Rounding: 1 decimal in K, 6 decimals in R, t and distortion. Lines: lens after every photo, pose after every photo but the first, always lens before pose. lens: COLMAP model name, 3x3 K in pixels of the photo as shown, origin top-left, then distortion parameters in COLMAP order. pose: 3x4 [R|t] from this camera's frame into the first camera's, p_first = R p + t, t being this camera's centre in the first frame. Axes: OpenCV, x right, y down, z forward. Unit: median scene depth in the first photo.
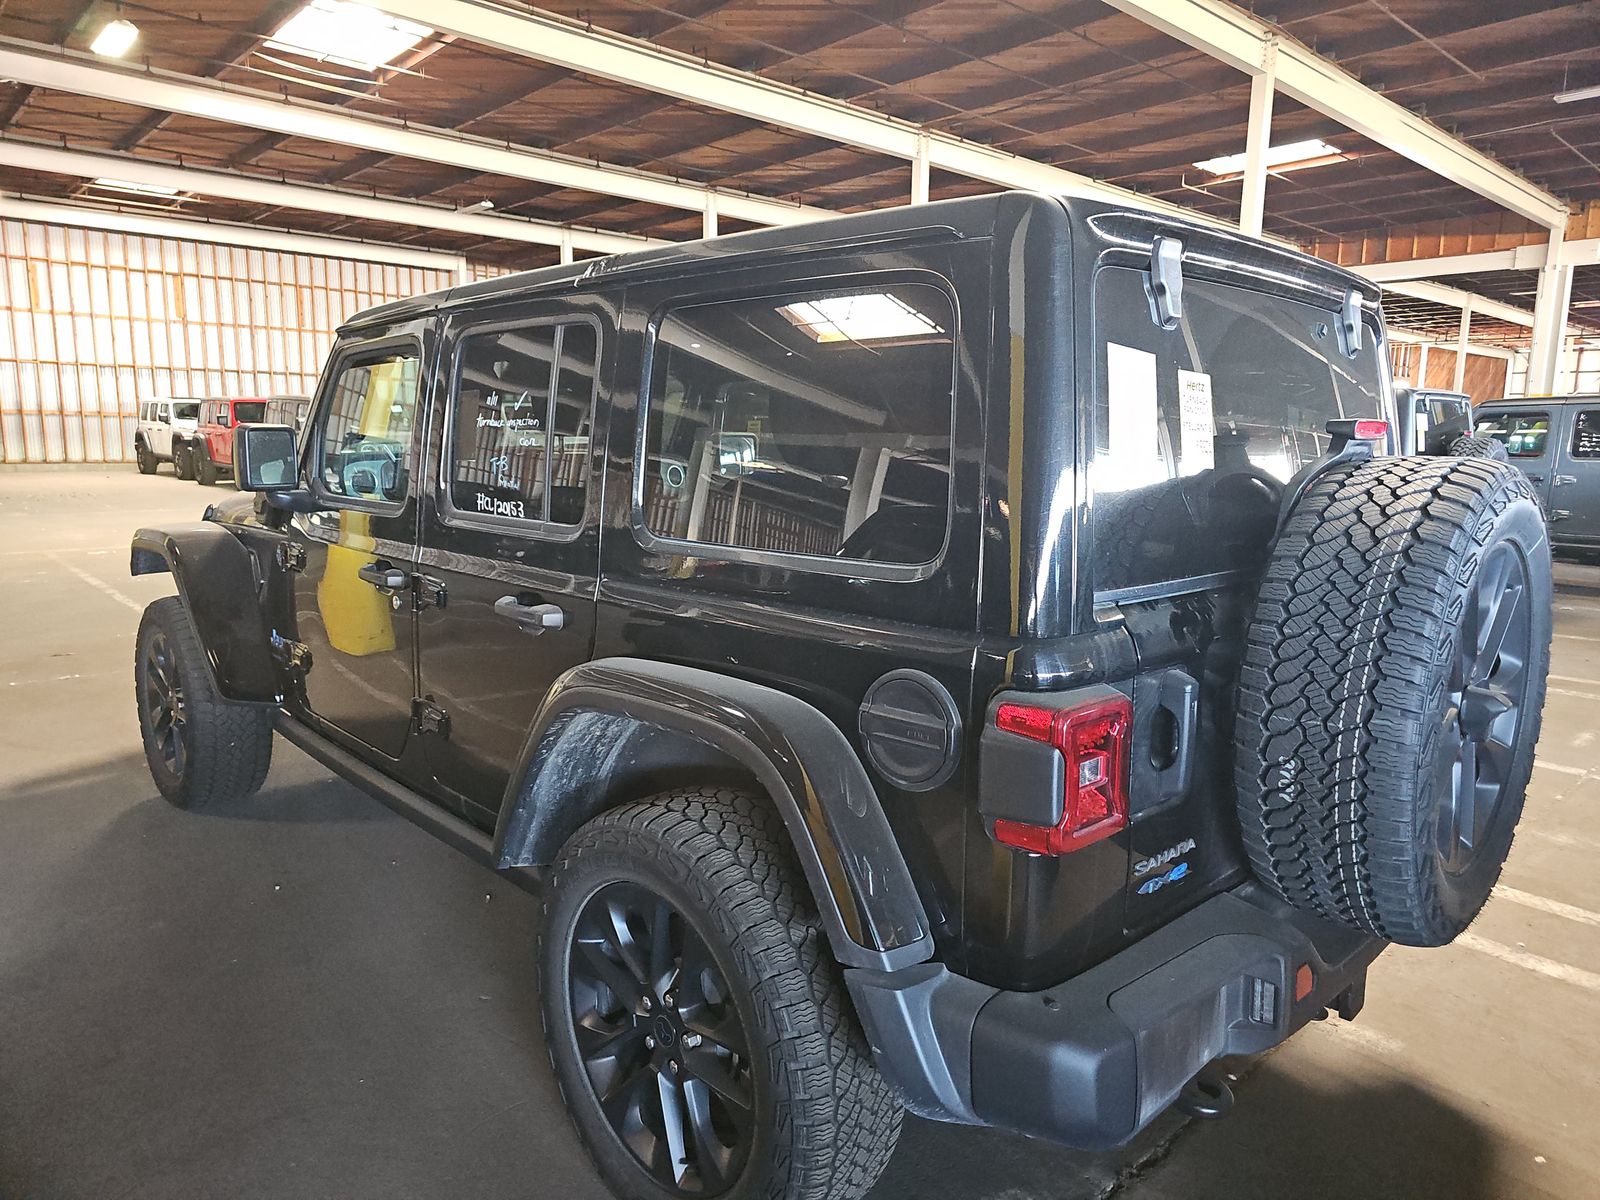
lens RADIAL K [[1063.0, 0, 792.5], [0, 1063.0, 600.1], [0, 0, 1]] dist [0.033751, -0.022534]
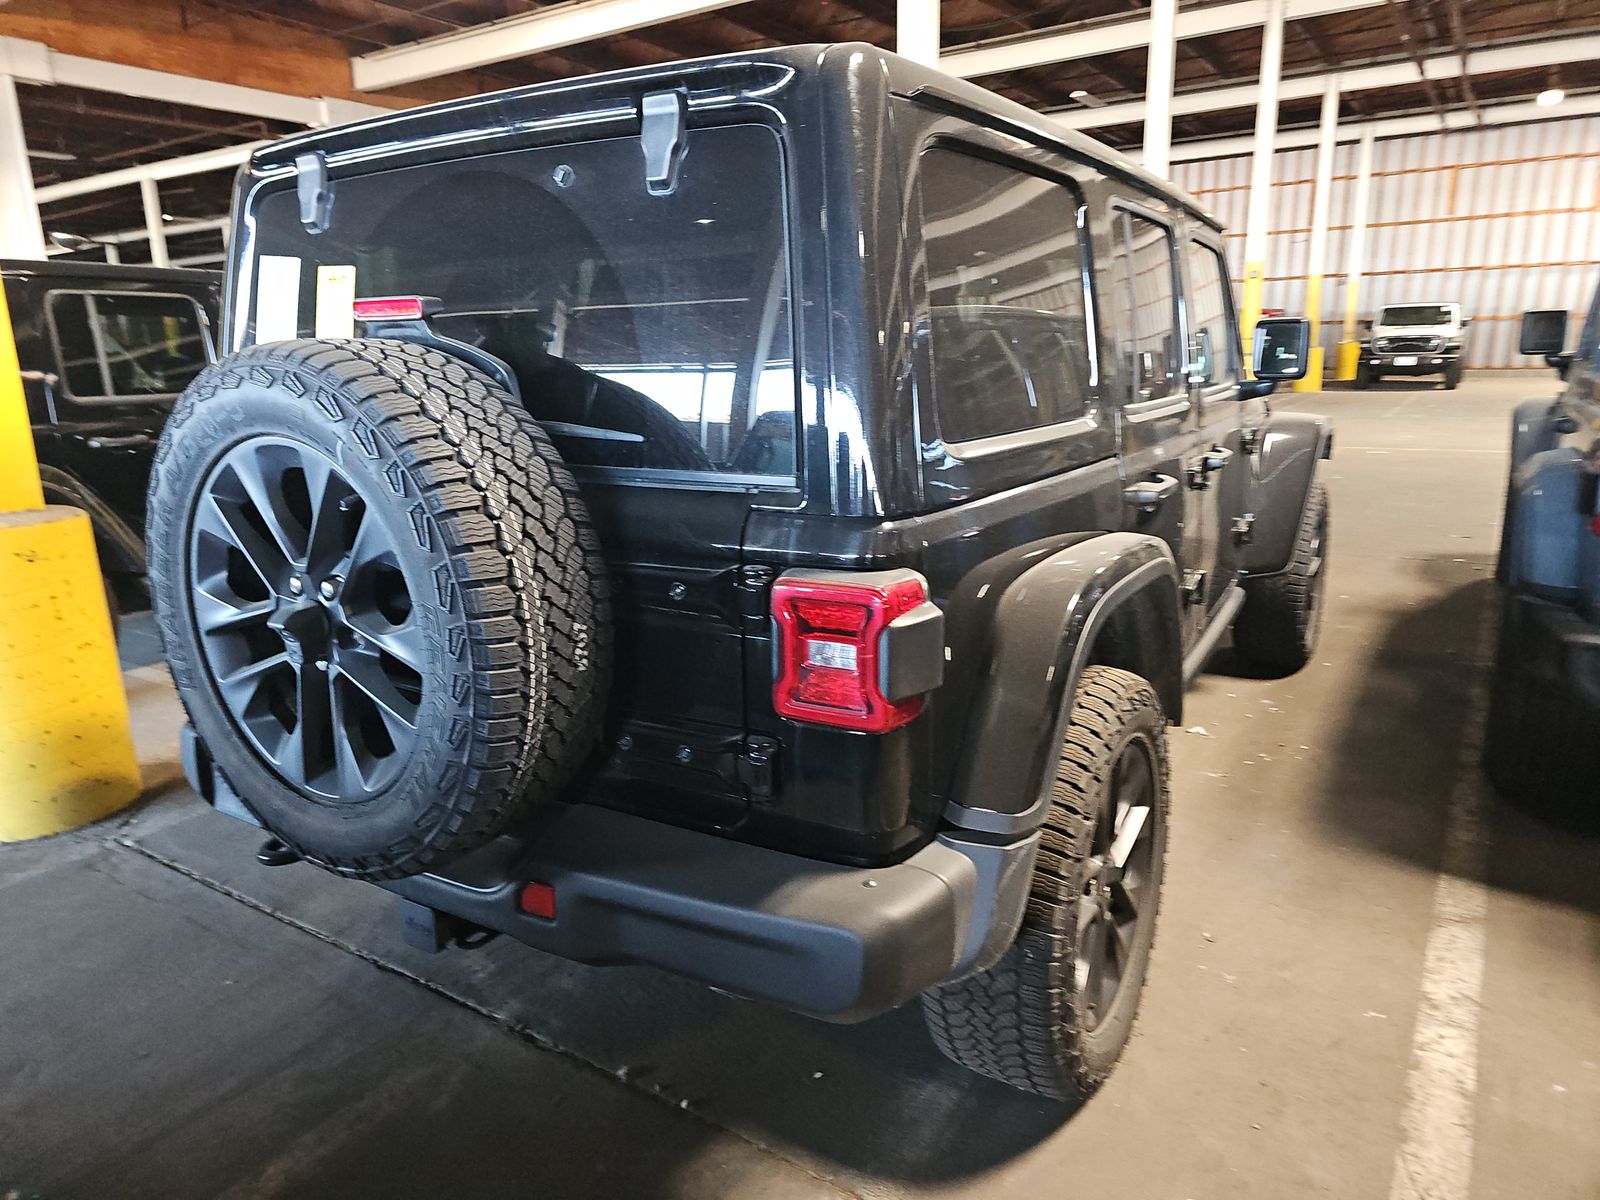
lens RADIAL K [[1063.0, 0, 792.5], [0, 1063.0, 600.1], [0, 0, 1]] dist [0.033751, -0.022534]
pose [[0.252909, 0.204502, -0.945630, 0.170214], [-0.124454, 0.976162, 0.177819, -0.013572], [0.959452, 0.072715, 0.272331, 0.122778]]
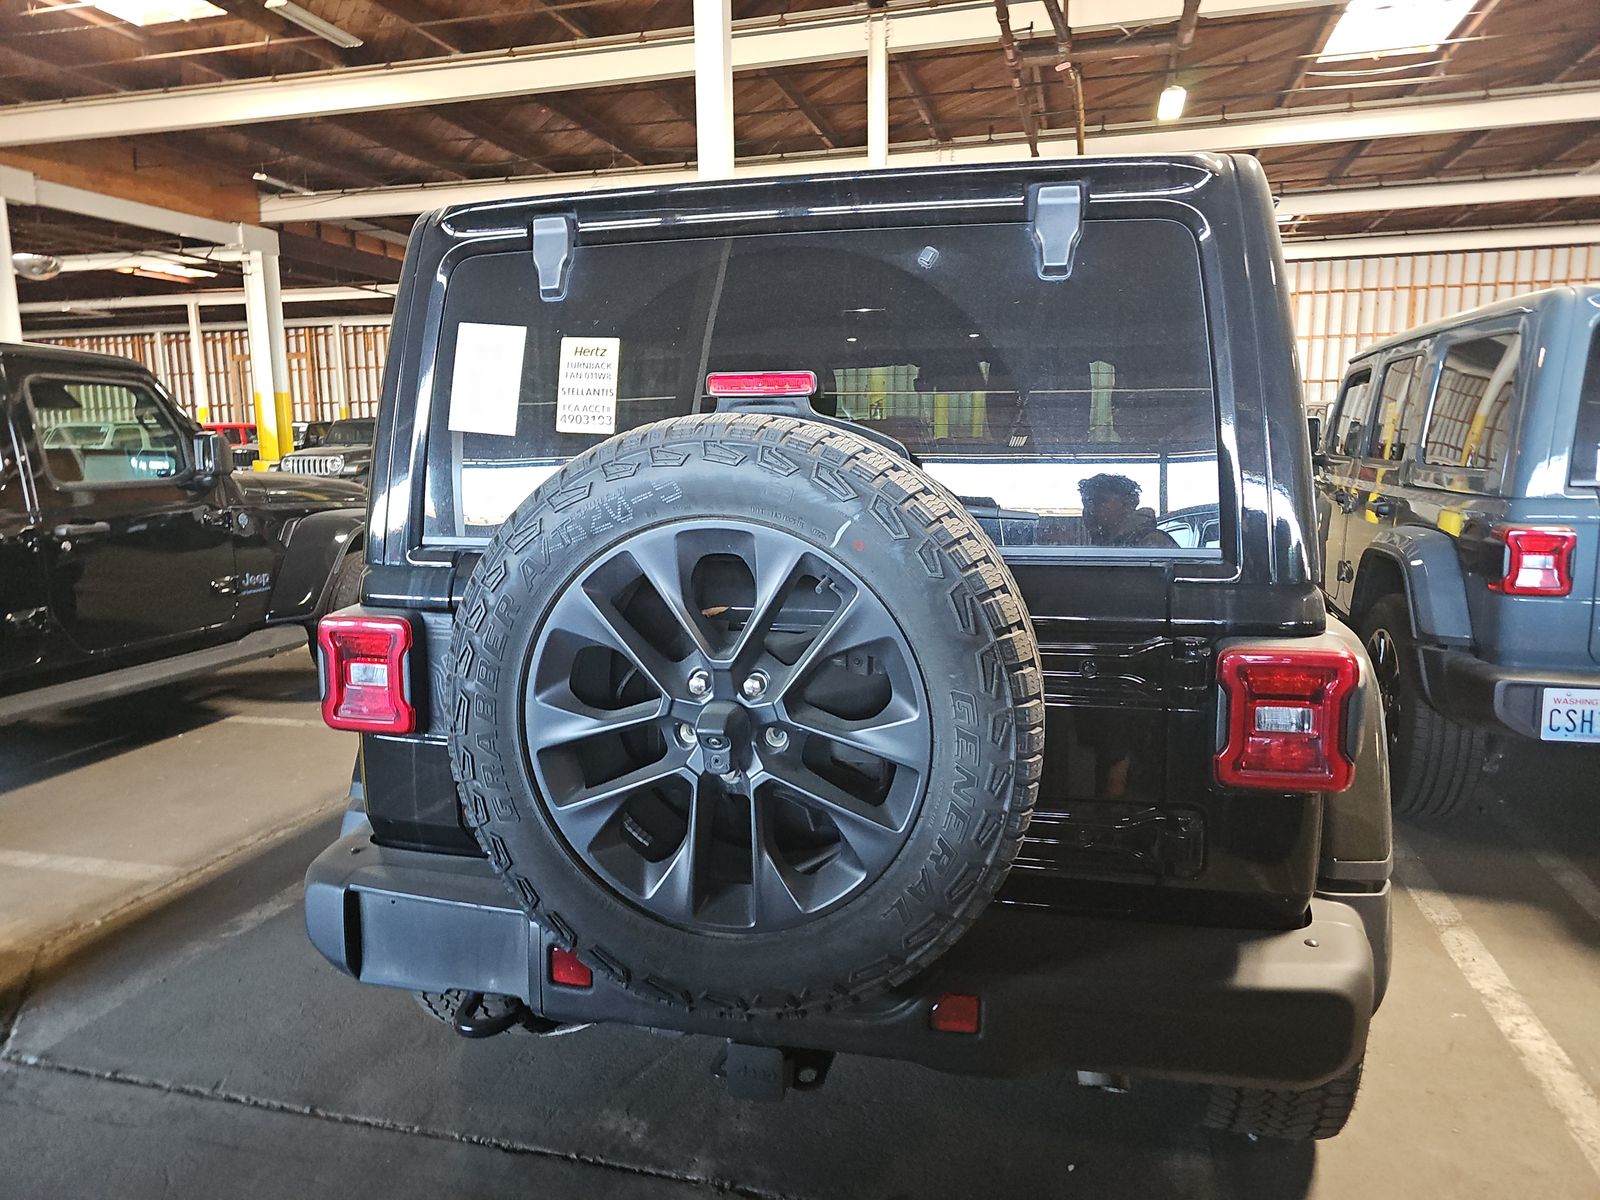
lens RADIAL K [[1055.8, 0, 825.6], [0, 1055.8, 596.9], [0, 0, 1]] dist [0.038064, -0.019128]
pose [[0.548511, 0.100887, -0.830035, 0.142030], [-0.109973, 0.992775, 0.047994, -0.004302], [0.828880, 0.064956, 0.555643, 0.066643]]
